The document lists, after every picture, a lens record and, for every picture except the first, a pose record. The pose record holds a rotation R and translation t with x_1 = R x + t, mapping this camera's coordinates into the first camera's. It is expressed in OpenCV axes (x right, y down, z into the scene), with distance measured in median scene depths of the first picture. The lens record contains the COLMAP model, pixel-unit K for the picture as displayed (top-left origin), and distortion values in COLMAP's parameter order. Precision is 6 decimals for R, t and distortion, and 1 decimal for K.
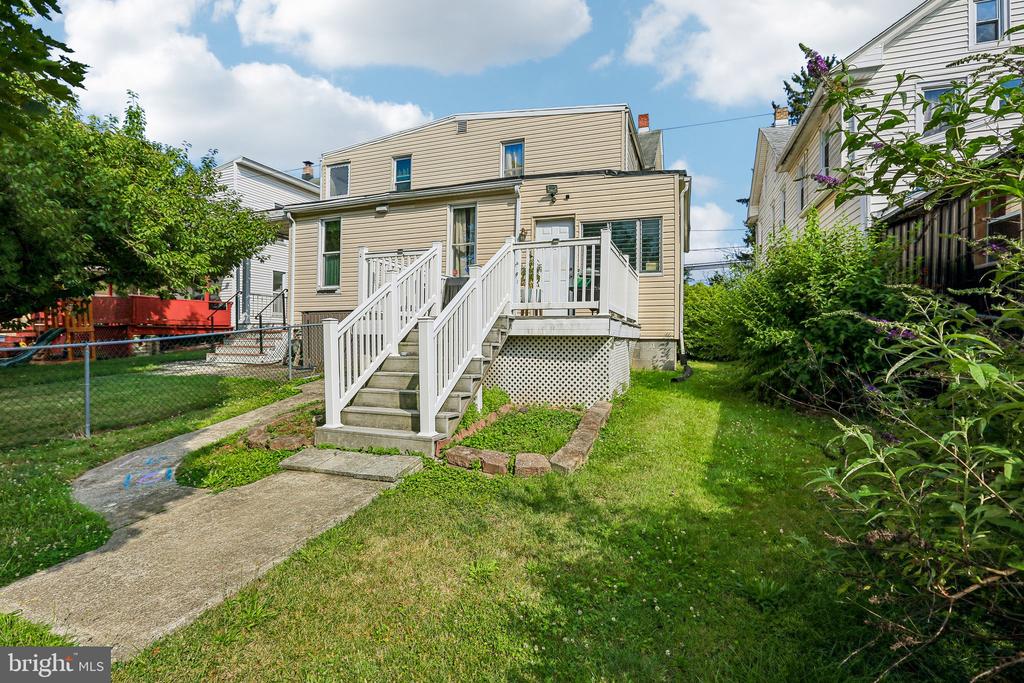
lens RADIAL K [[475.5, 0, 500.9], [0, 475.5, 339.3], [0, 0, 1]] dist [-0.060275, 0.023973]
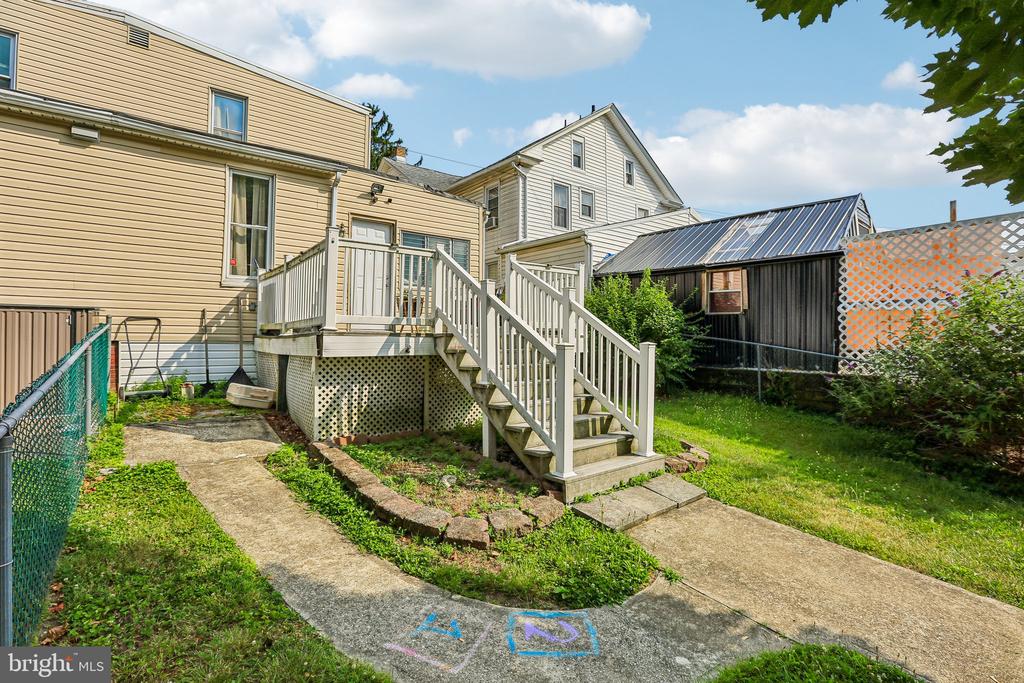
lens RADIAL K [[475.5, 0, 500.9], [0, 475.5, 339.3], [0, 0, 1]] dist [-0.060275, 0.023973]
pose [[0.537116, -0.000958, 0.843508, -0.520783], [0.003397, 0.999994, -0.001028, -0.023583], [-0.843502, 0.003418, 0.537116, 0.304363]]
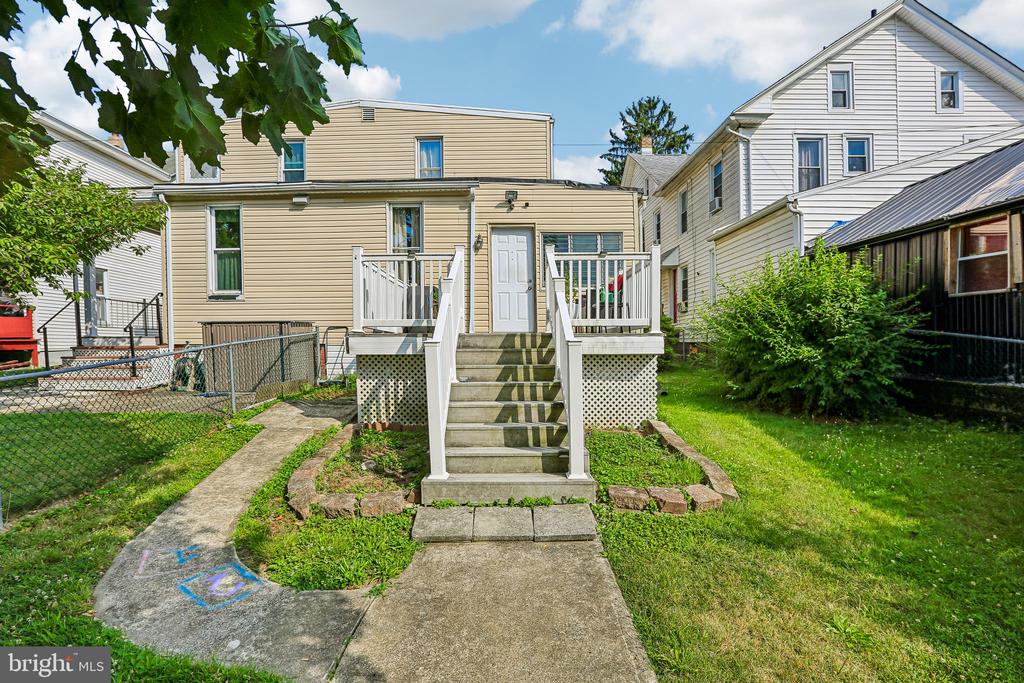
lens RADIAL K [[479.1, 0, 486.5], [0, 479.1, 363.5], [0, 0, 1]] dist [-0.060792, 0.025027]
pose [[0.944726, -0.020826, 0.327198, -0.252580], [0.009650, 0.999314, 0.035745, -0.015343], [-0.327718, -0.030612, 0.944280, 0.105069]]
